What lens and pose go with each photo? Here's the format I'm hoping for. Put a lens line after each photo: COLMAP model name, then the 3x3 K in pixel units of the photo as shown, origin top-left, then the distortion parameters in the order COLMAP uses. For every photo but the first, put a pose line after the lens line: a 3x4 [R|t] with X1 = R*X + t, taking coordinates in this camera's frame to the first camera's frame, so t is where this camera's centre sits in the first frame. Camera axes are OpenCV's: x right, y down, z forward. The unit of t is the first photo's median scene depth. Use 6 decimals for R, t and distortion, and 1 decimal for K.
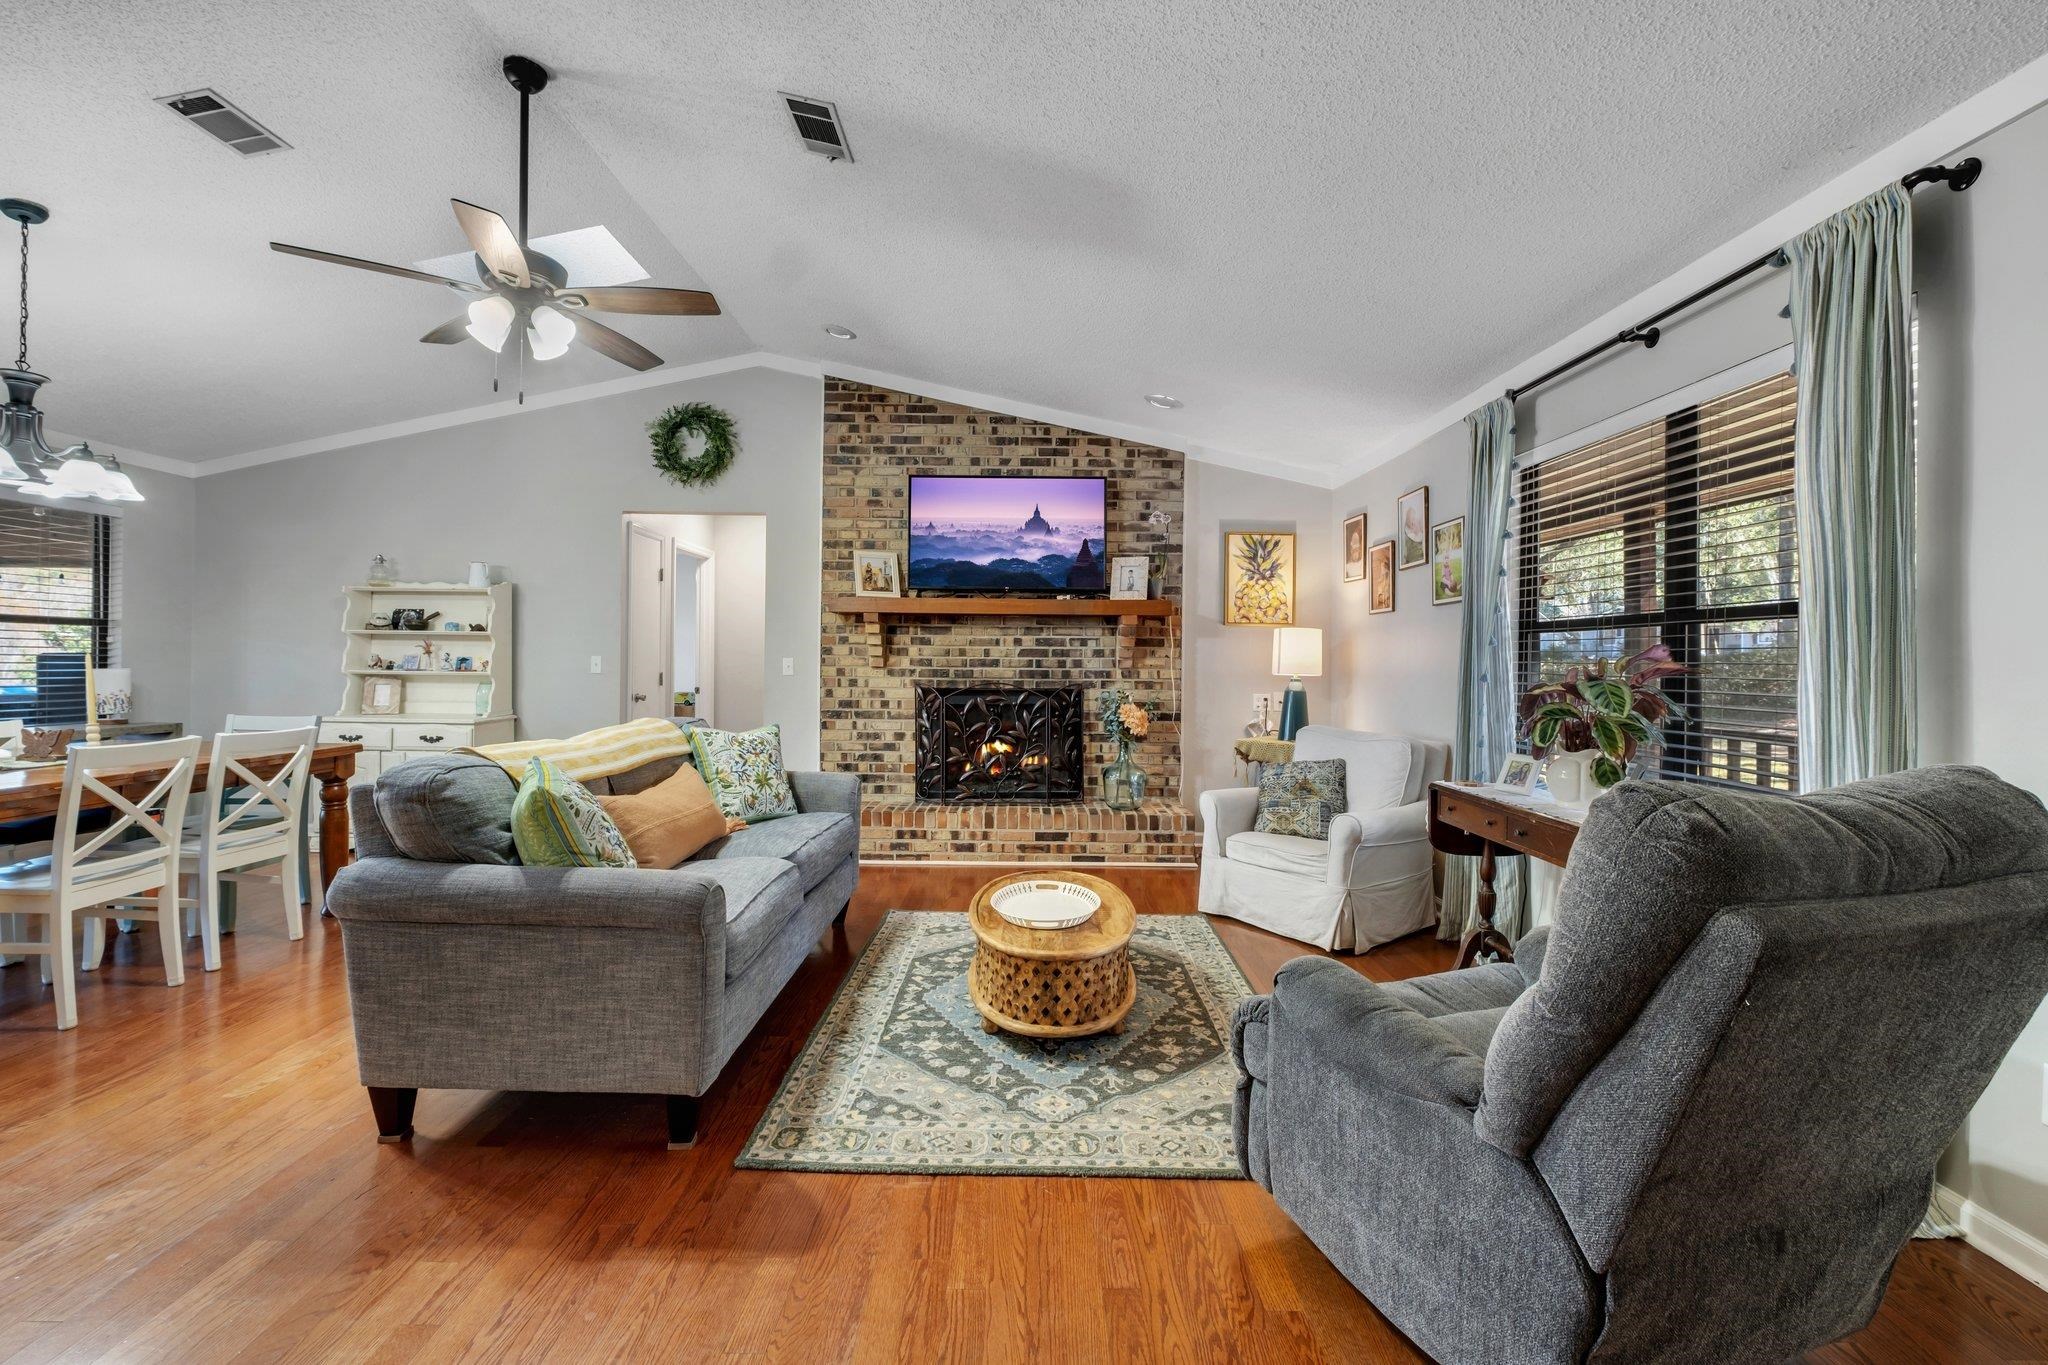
lens RADIAL K [[897.0, 0, 1017.3], [0, 897.0, 661.0], [0, 0, 1]] dist [-0.009727, -0.000206]
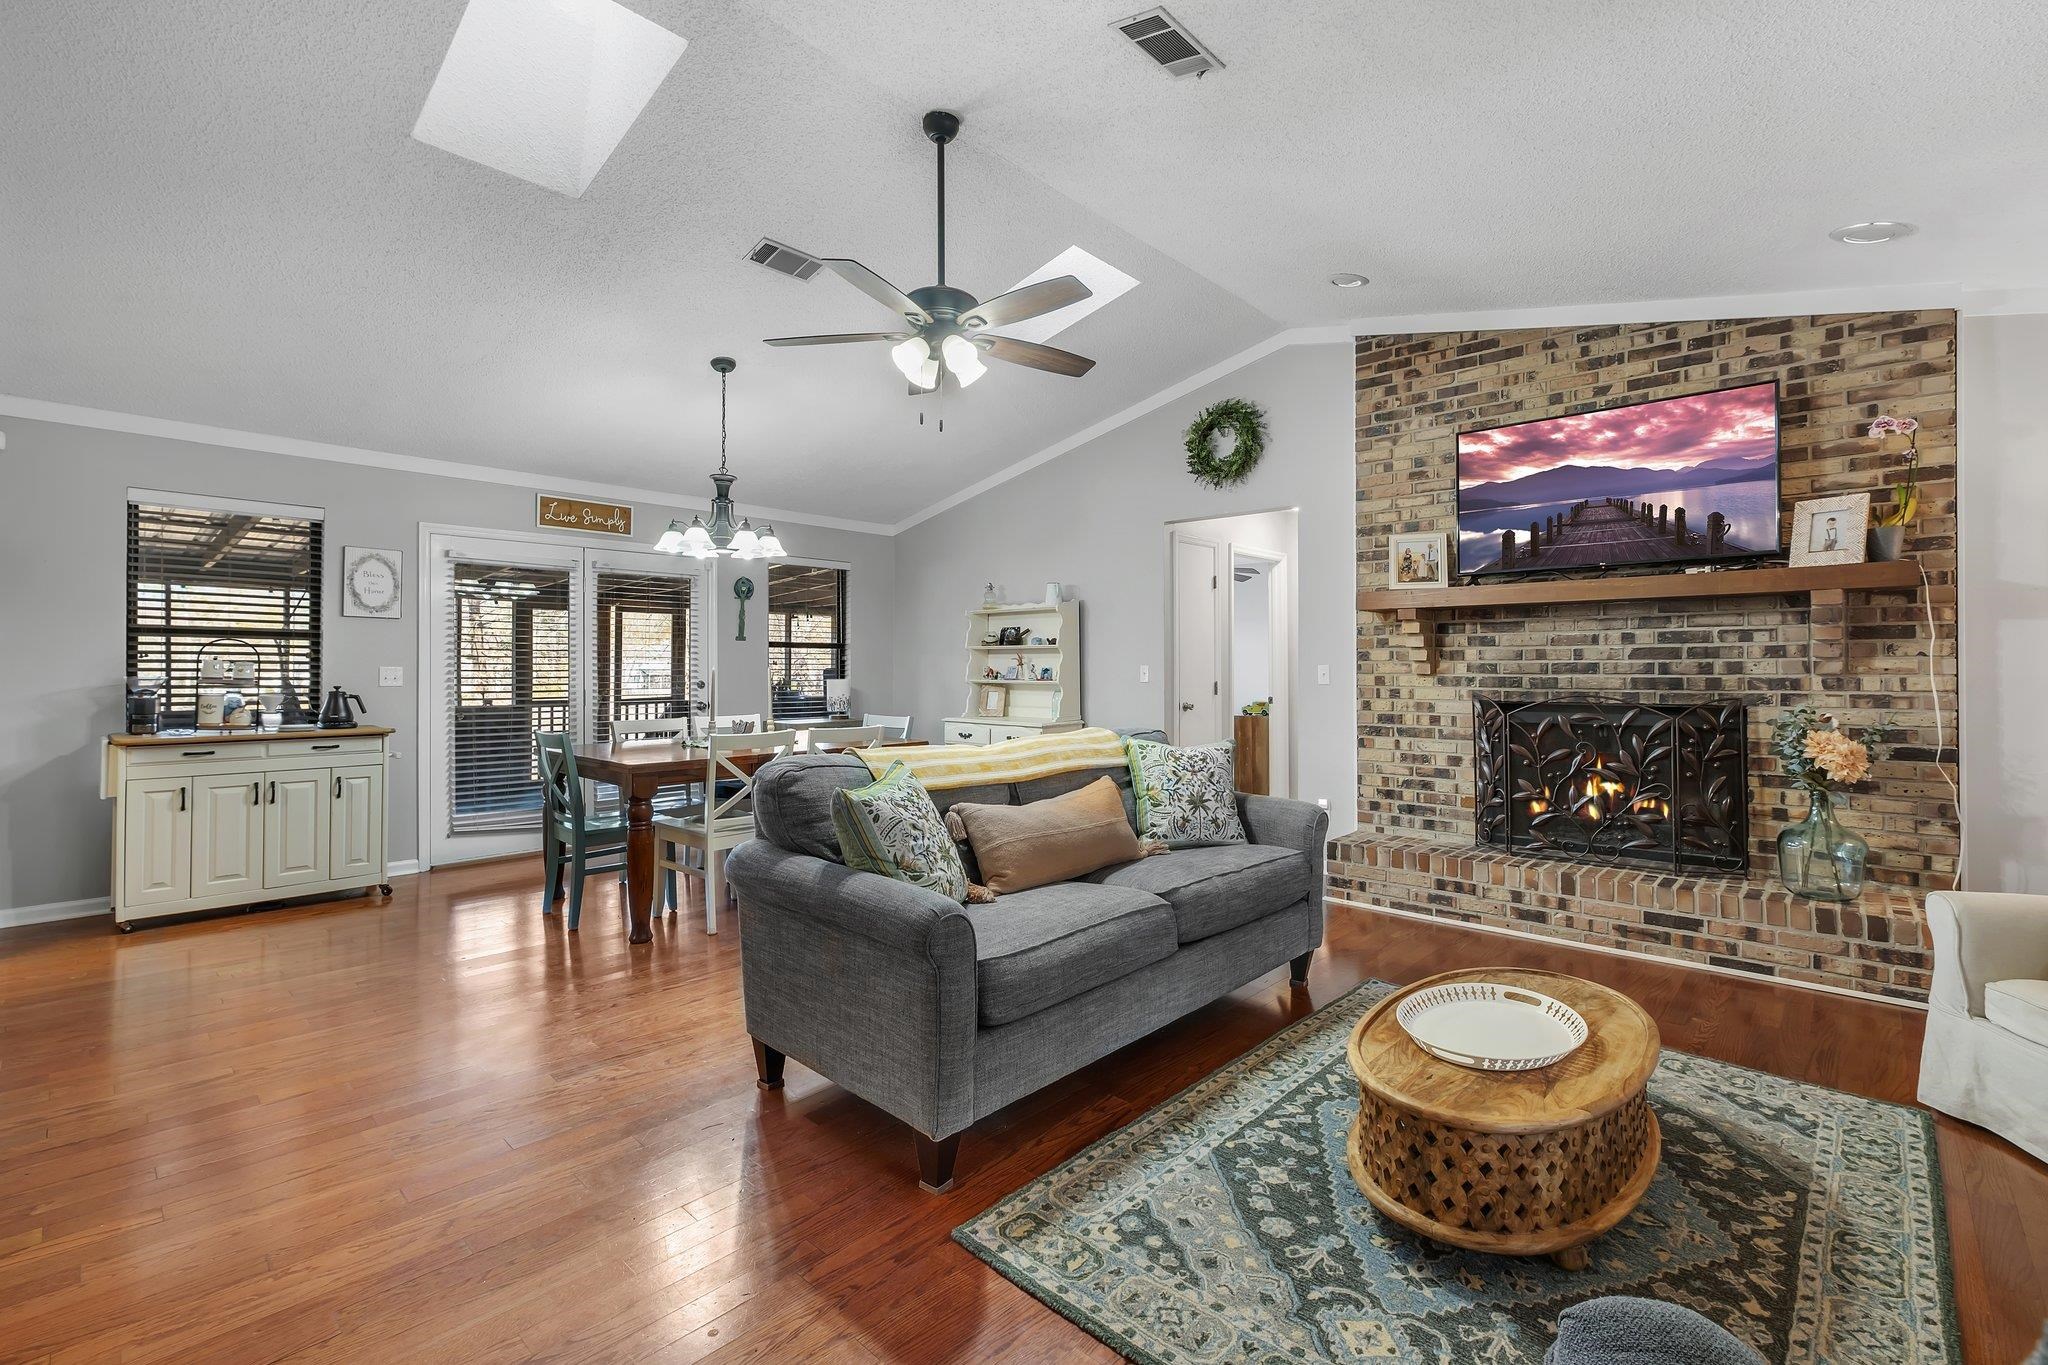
lens RADIAL K [[897.0, 0, 1017.3], [0, 897.0, 661.0], [0, 0, 1]] dist [-0.009727, -0.000206]
pose [[0.726185, -0.015988, -0.687314, 0.136785], [0.008639, 0.999863, -0.014130, 0.002663], [0.687446, 0.004323, 0.726223, 0.153639]]
